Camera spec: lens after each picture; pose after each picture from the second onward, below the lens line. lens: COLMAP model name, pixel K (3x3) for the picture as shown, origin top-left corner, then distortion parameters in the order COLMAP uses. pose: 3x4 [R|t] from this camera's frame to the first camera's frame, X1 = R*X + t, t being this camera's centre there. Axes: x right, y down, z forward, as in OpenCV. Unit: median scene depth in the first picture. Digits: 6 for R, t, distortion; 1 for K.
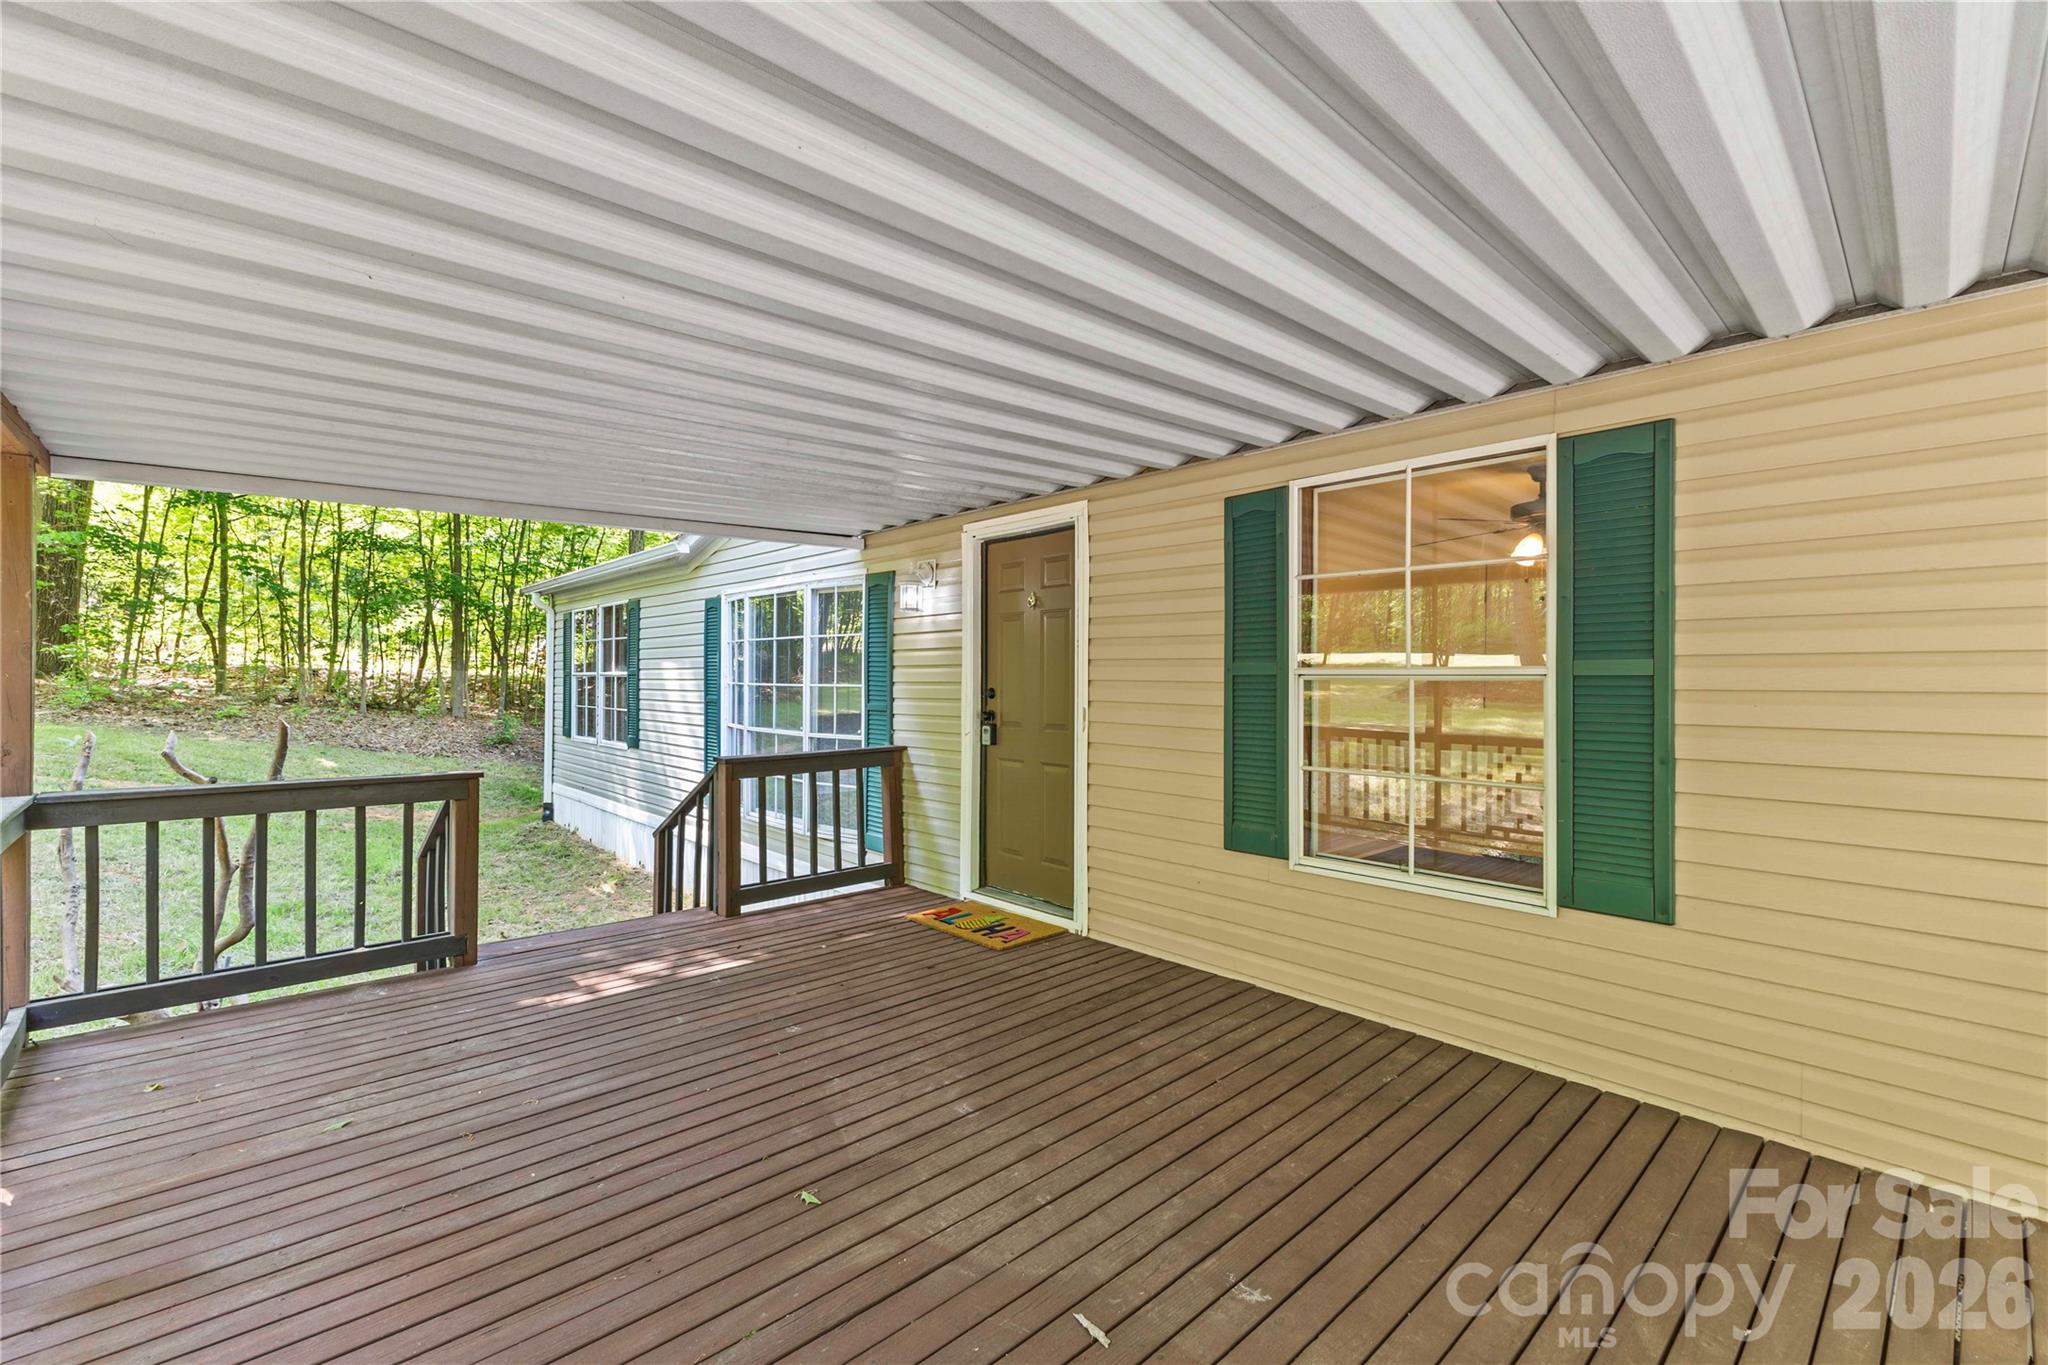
lens RADIAL K [[878.0, 0, 1021.4], [0, 878.0, 676.2], [0, 0, 1]] dist [0.007319, 0.000128]
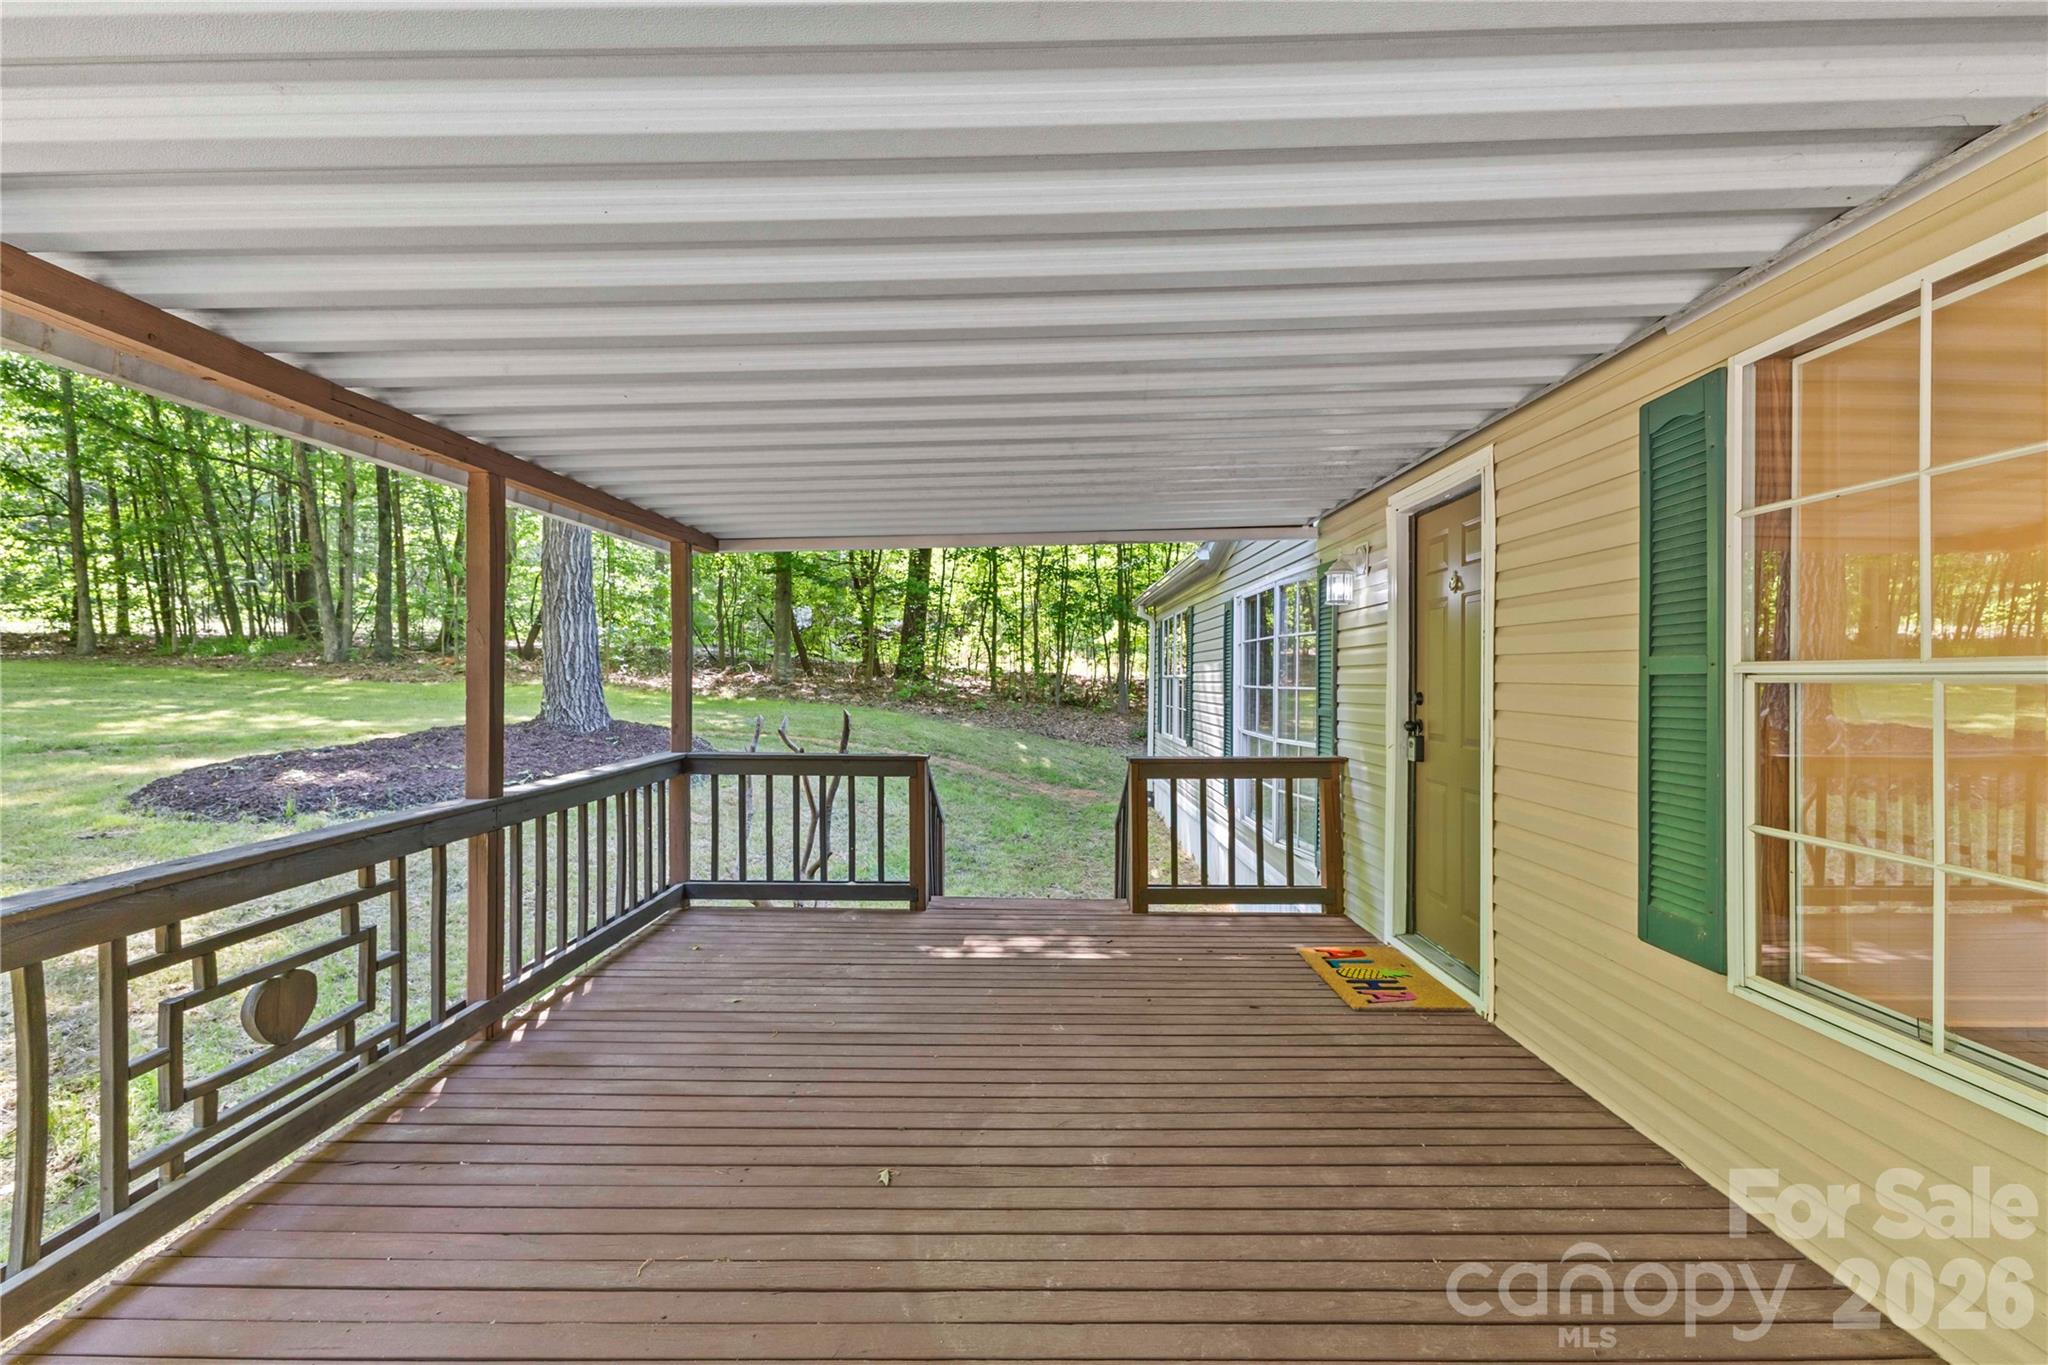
lens RADIAL K [[878.0, 0, 1021.4], [0, 878.0, 676.2], [0, 0, 1]] dist [0.007319, 0.000128]
pose [[0.730973, -0.003364, -0.682398, 0.308387], [0.001238, 0.999993, -0.003604, 0.001201], [0.682406, 0.001789, 0.730971, 0.179704]]
